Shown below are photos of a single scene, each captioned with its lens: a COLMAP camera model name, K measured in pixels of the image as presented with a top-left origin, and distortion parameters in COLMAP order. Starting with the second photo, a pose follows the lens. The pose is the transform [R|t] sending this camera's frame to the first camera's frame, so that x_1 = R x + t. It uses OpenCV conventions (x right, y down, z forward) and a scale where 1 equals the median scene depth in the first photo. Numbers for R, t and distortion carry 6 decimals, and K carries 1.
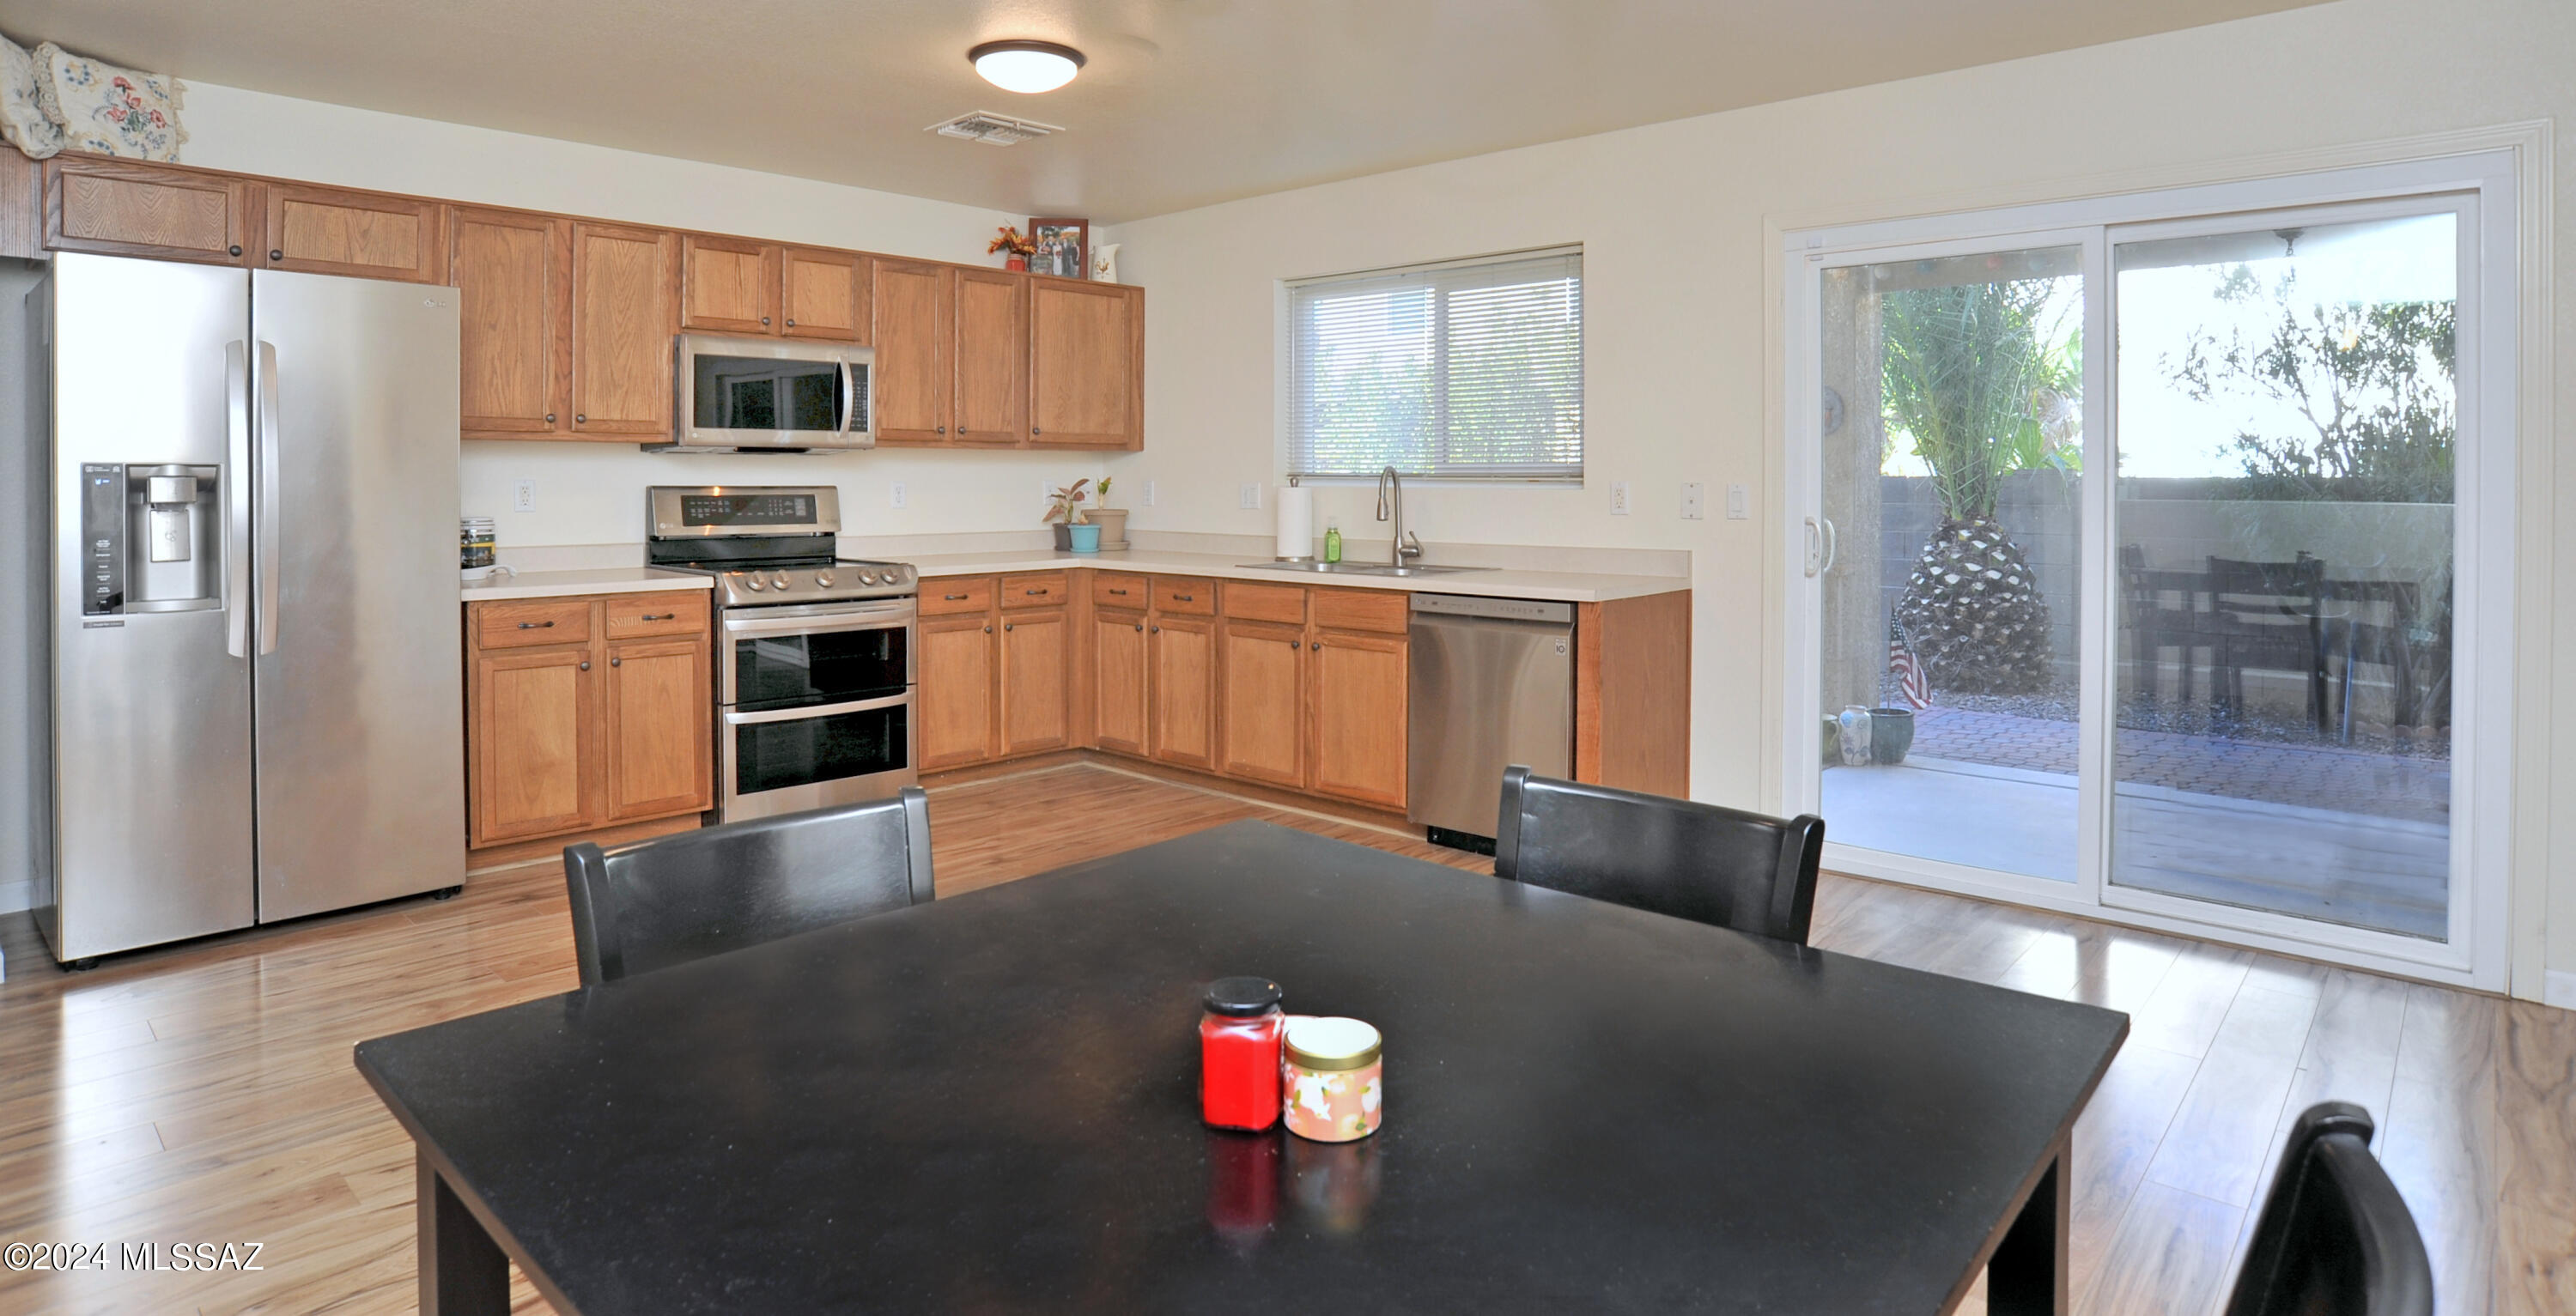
lens RADIAL K [[1397.9, 0, 1275.3], [0, 1397.9, 489.5], [0, 0, 1]] dist [-0.084356, 0.028198]
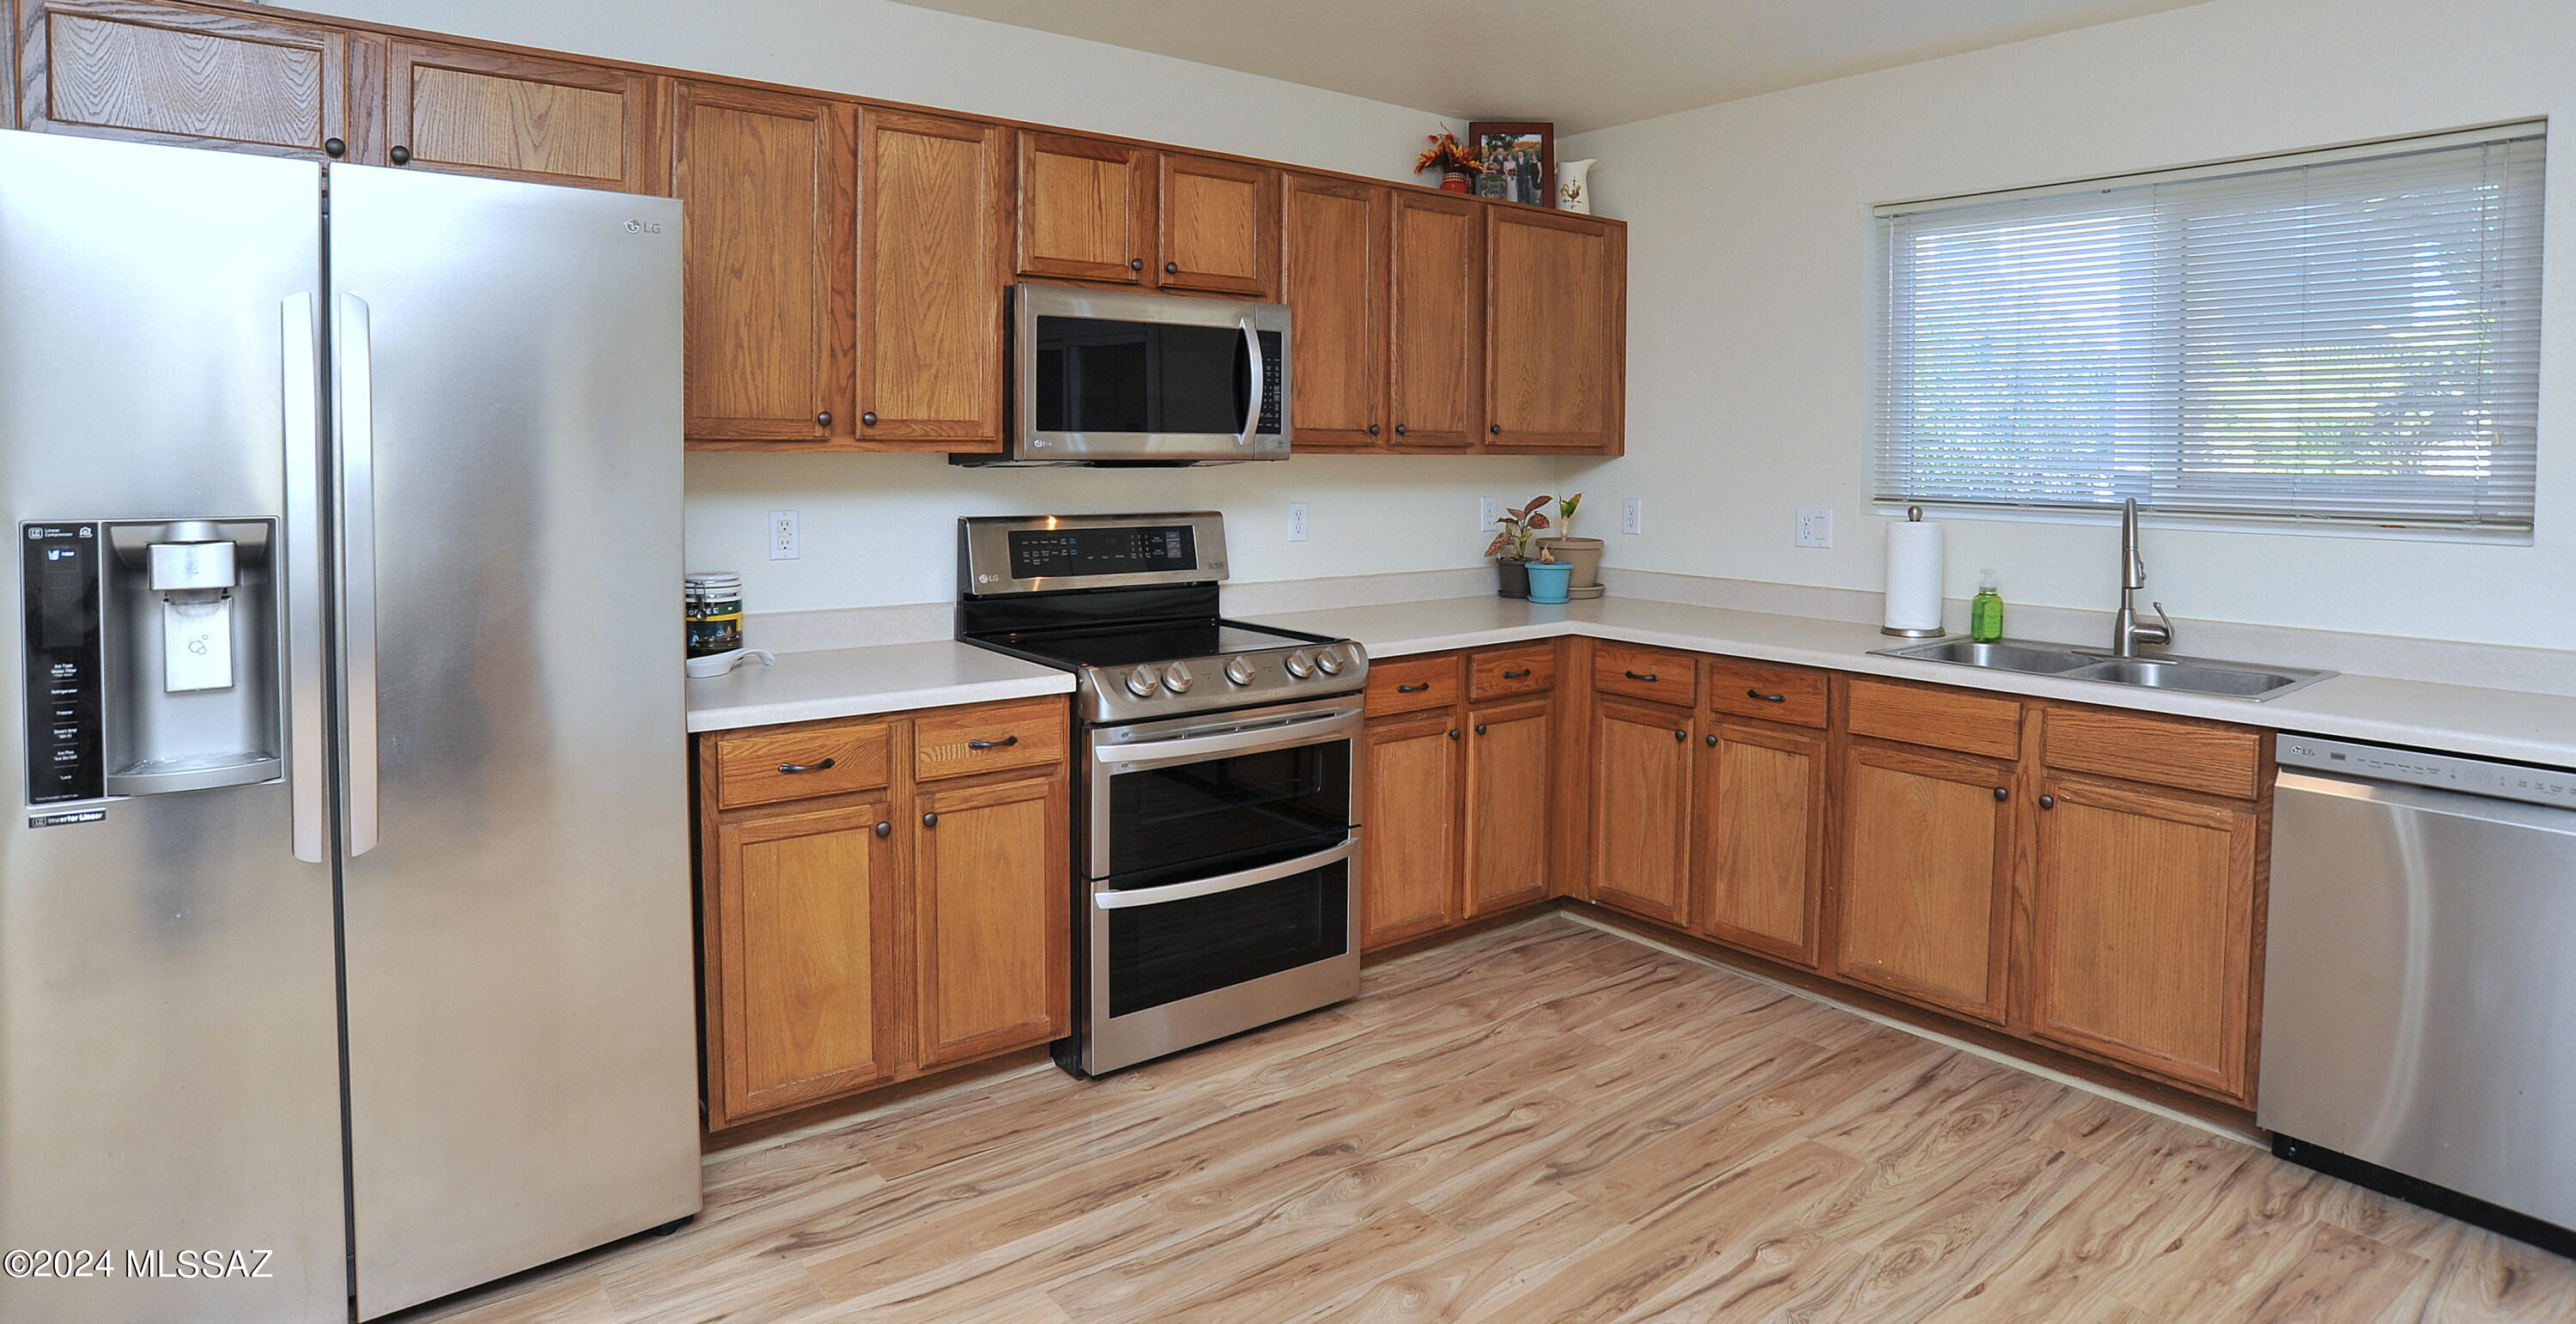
lens RADIAL K [[1398.1, 0, 1263.3], [0, 1398.1, 492.2], [0, 0, 1]] dist [-0.084356, 0.028198]
pose [[0.987492, 0.009674, -0.157370, -0.206149], [-0.005945, 0.999691, 0.024145, -0.031648], [0.157555, -0.022908, 0.987245, 0.359527]]
